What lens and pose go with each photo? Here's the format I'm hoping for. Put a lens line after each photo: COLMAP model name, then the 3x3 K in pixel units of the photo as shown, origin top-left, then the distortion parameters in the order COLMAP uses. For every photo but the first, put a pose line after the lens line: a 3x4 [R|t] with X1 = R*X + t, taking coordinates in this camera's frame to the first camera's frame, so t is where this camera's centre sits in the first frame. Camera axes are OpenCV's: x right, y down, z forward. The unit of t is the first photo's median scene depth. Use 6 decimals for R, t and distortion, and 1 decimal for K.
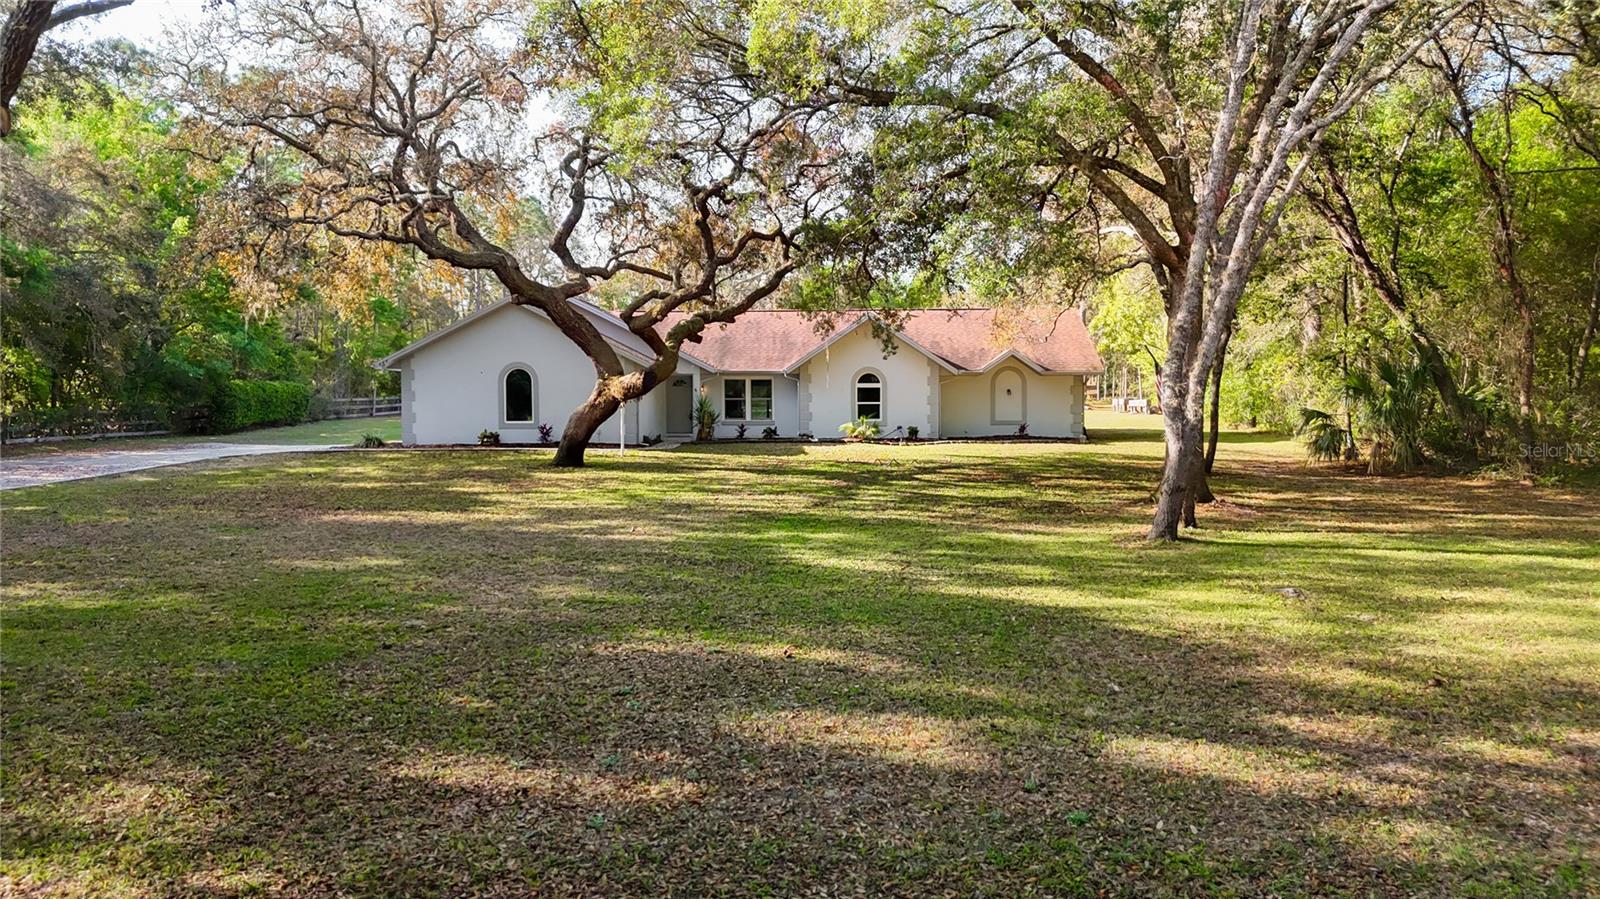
lens RADIAL K [[1163.3, 0, 800.0], [0, 1163.3, 449.5], [0, 0, 1]] dist [0.099080, -0.125750]
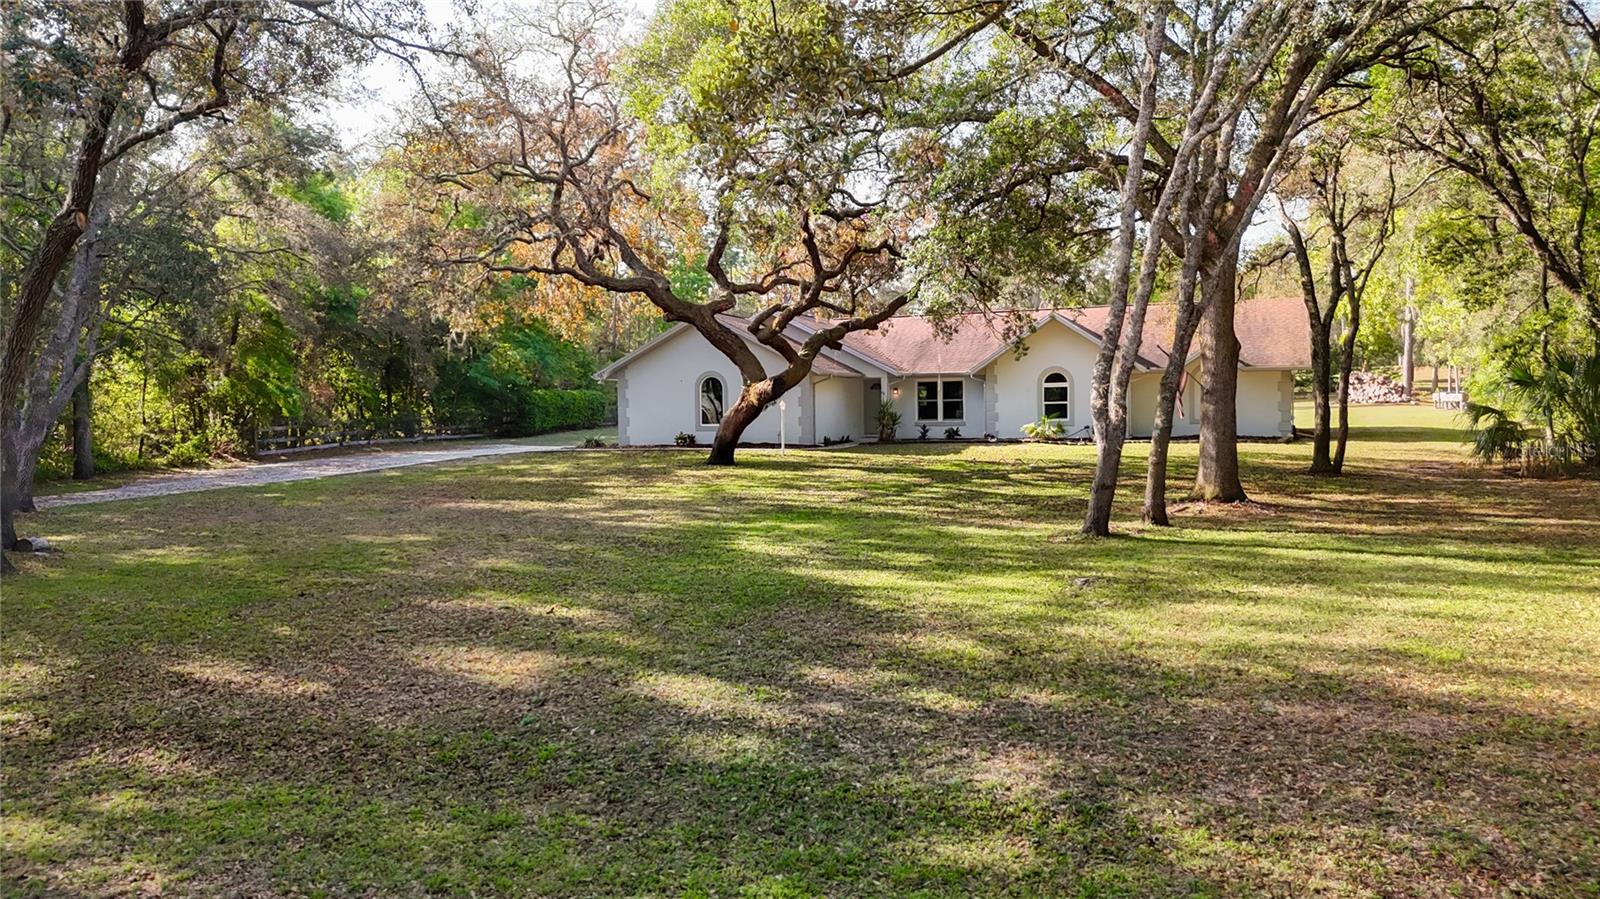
lens RADIAL K [[1178.8, 0, 800.0], [0, 1178.8, 449.5], [0, 0, 1]] dist [0.110844, -0.129742]
pose [[0.952773, -0.000803, -0.303681, 0.217371], [0.000631, 1.000000, -0.000665, 0.000842], [0.303682, 0.000442, 0.952773, -0.046971]]
